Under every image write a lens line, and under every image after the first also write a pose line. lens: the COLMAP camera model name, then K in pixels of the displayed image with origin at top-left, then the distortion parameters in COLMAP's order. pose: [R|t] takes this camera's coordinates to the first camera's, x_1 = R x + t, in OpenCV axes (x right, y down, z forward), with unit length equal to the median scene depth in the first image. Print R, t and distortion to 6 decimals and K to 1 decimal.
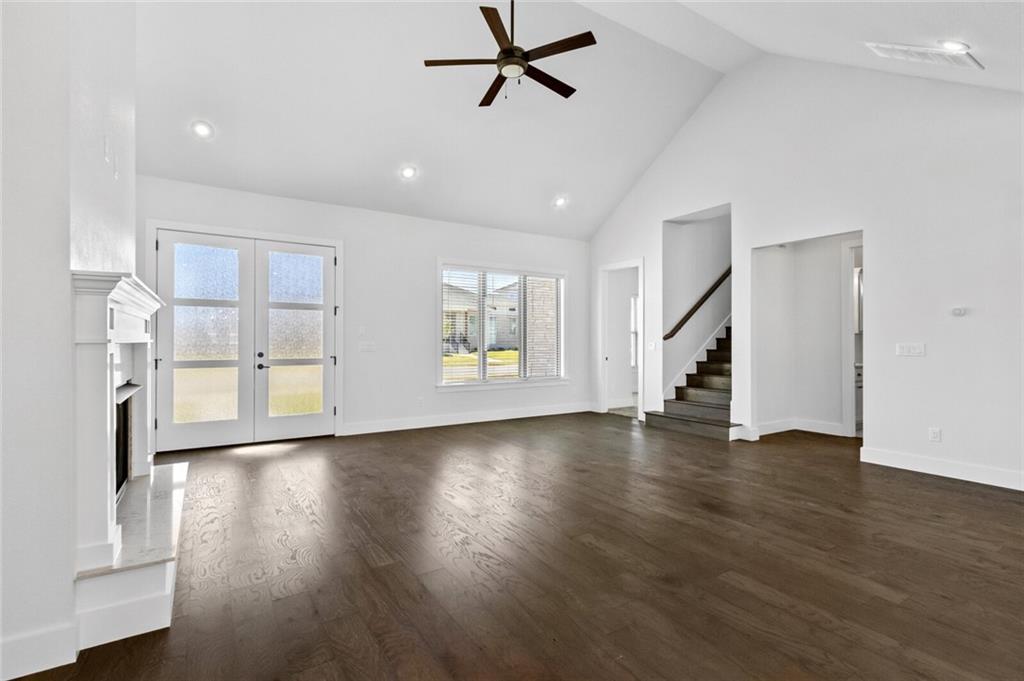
lens RADIAL K [[474.2, 0, 506.9], [0, 474.2, 338.0], [0, 0, 1]] dist [0.002455, -0.000058]
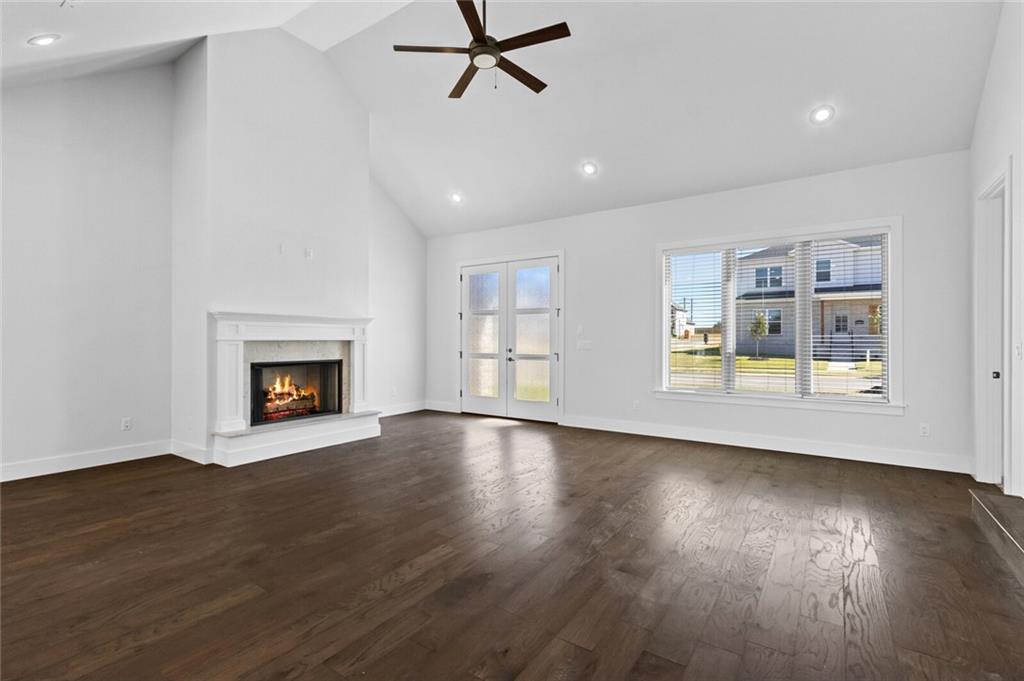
lens RADIAL K [[478.3, 0, 510.5], [0, 478.3, 328.8], [0, 0, 1]] dist [0.000894, 0.000591]
pose [[0.391869, -0.022204, -0.919753, 0.697035], [0.004467, 0.999743, -0.022232, 0.005821], [0.920010, 0.004603, 0.391868, 0.494975]]
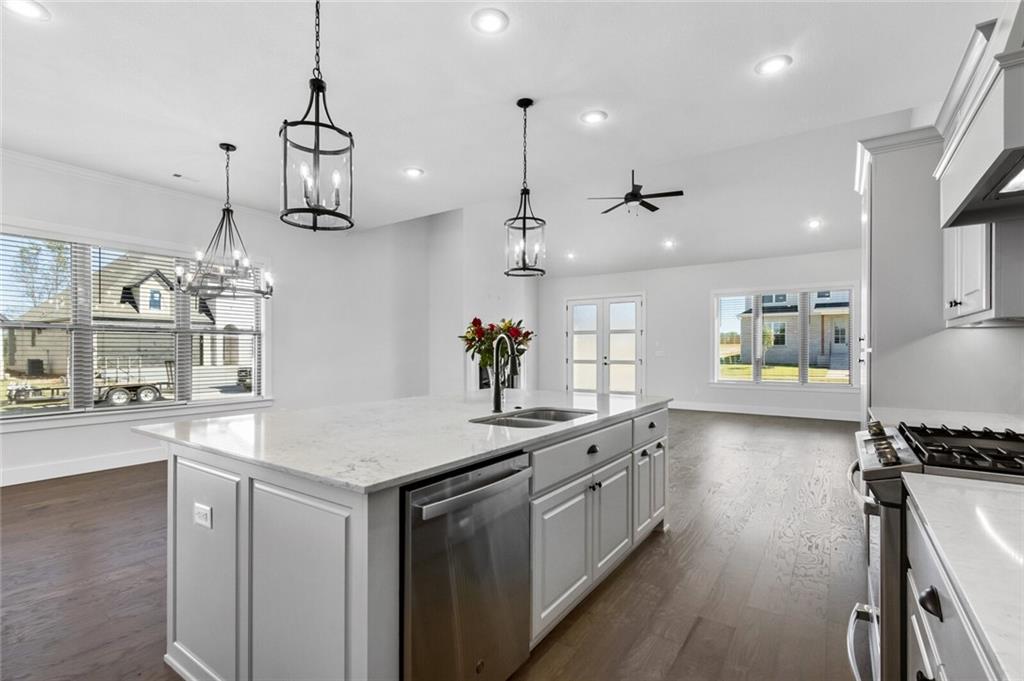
lens RADIAL K [[474.2, 0, 506.9], [0, 474.2, 338.0], [0, 0, 1]] dist [0.002455, -0.000058]
pose [[0.380088, -0.022601, -0.924674, 1.133013], [0.002324, 0.999722, -0.023480, -0.000578], [0.924947, 0.006776, 0.380035, -0.107738]]
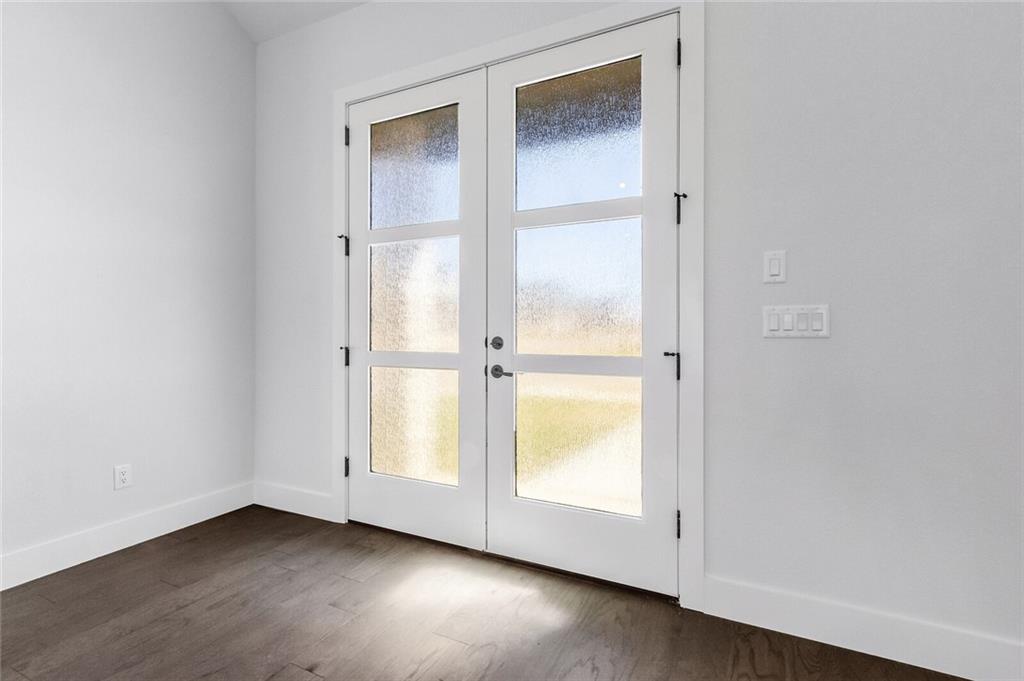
lens RADIAL K [[489.4, 0, 512.0], [0, 489.4, 340.5], [0, 0, 1]] dist [0.004867, 0.000979]
pose [[0.511829, 0.003569, -0.859080, -0.150082], [0.003575, 0.999974, 0.006284, 0.031109], [0.859080, -0.006288, 0.511803, 0.805836]]
